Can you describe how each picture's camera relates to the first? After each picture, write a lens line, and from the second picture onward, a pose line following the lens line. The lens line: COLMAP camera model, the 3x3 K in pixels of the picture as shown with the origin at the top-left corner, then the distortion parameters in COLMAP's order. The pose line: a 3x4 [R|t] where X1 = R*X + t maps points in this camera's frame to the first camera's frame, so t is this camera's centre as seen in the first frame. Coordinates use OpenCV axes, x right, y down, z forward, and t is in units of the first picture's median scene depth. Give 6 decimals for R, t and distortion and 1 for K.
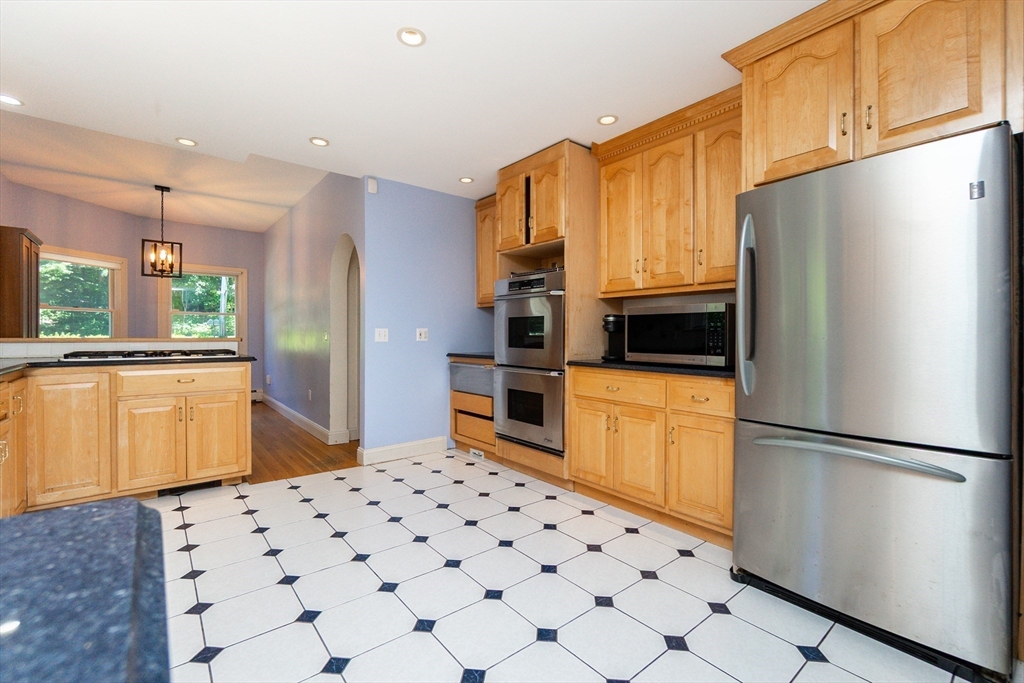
lens RADIAL K [[450.4, 0, 513.2], [0, 450.4, 338.9], [0, 0, 1]] dist [-0.000787, -0.000499]
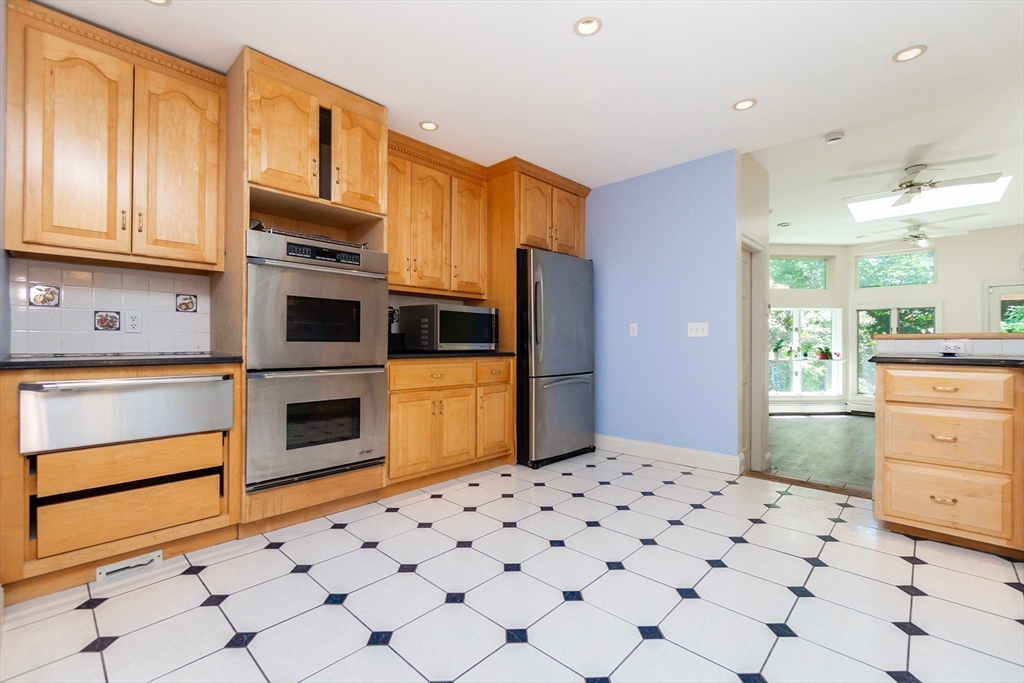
lens RADIAL K [[444.3, 0, 516.0], [0, 444.3, 344.4], [0, 0, 1]] dist [0.000160, -0.000060]
pose [[-0.137002, -0.007836, 0.990540, -0.860796], [0.003632, 0.999958, 0.008413, 0.024000], [-0.990564, 0.004751, -0.136968, 0.936290]]
